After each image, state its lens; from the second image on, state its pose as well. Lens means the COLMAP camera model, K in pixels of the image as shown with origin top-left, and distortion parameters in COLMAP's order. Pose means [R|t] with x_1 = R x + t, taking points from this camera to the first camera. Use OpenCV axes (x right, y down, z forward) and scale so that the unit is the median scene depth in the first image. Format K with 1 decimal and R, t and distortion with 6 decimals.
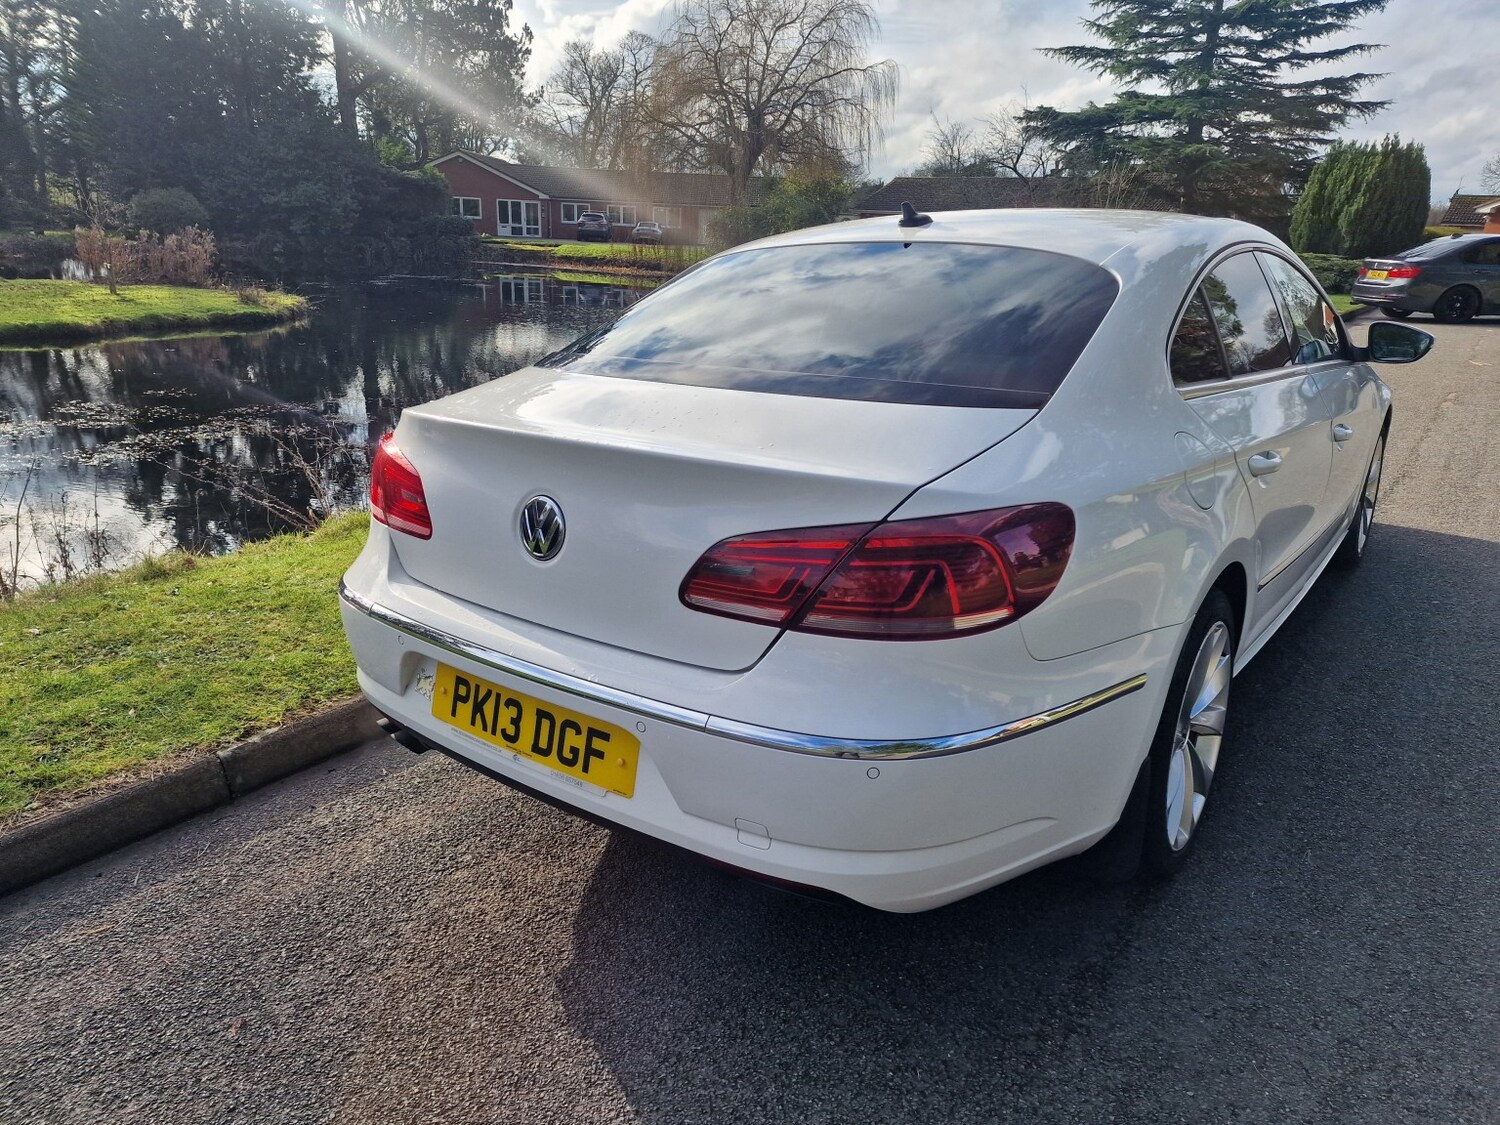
lens RADIAL K [[1001.4, 0, 743.1], [0, 1001.4, 584.3], [0, 0, 1]] dist [0.075805, -0.066477]
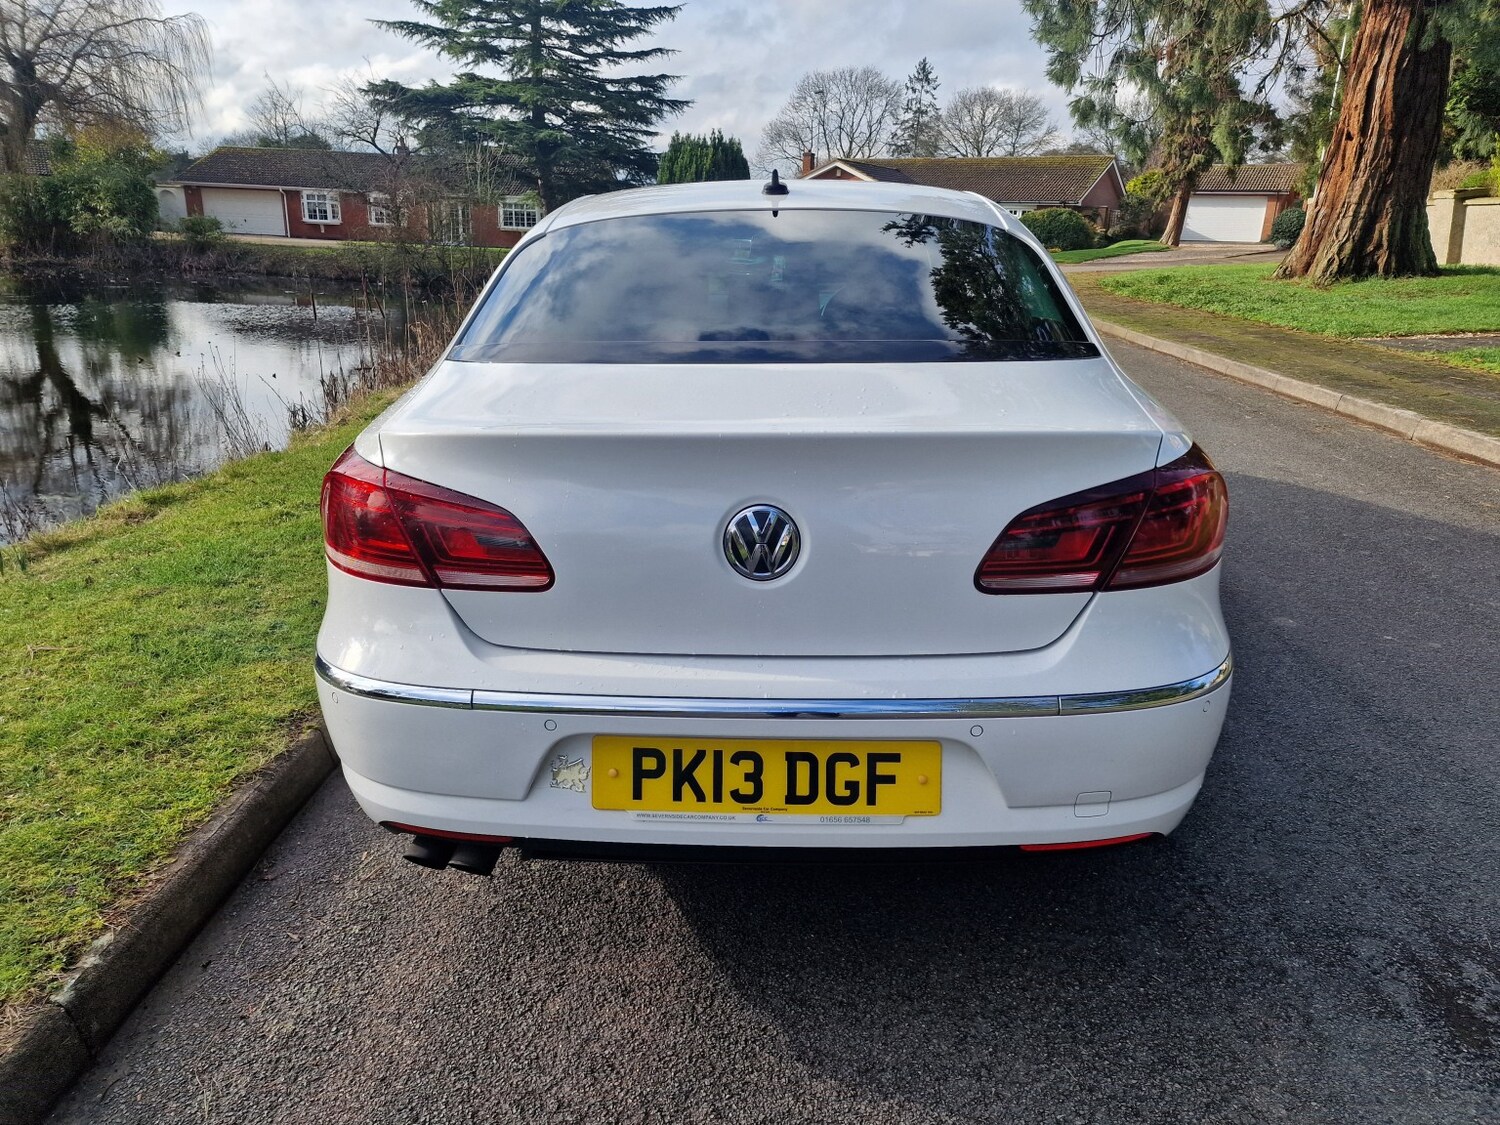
lens RADIAL K [[1001.4, 0, 754.8], [0, 1001.4, 578.2], [0, 0, 1]] dist [0.075805, -0.066477]
pose [[0.823217, -0.192200, 0.534203, -0.447399], [0.185569, 0.980361, 0.066756, -0.057104], [-0.536542, 0.044177, 0.842716, 0.198960]]
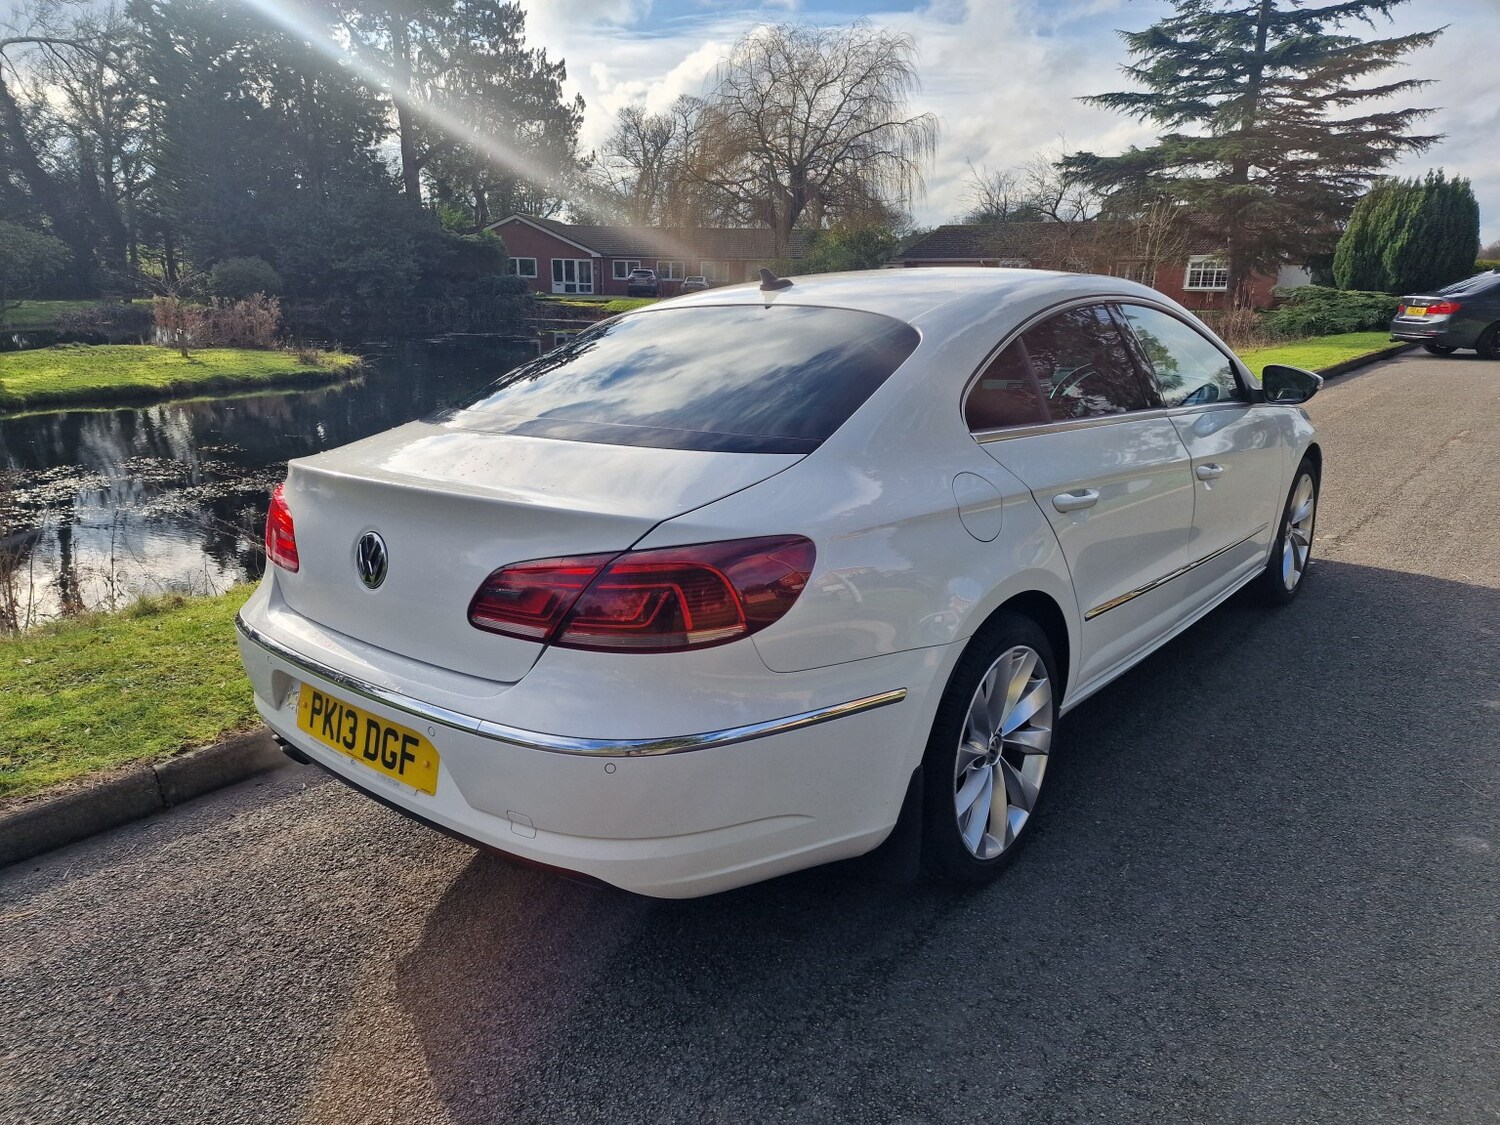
lens RADIAL K [[1001.4, 0, 723.6], [0, 1001.4, 584.2], [0, 0, 1]] dist [0.075805, -0.066477]
pose [[0.997315, -0.003970, -0.073128, 0.194549], [0.000640, 0.998964, -0.045503, 0.016184], [0.073233, 0.045334, 0.996284, -0.085127]]
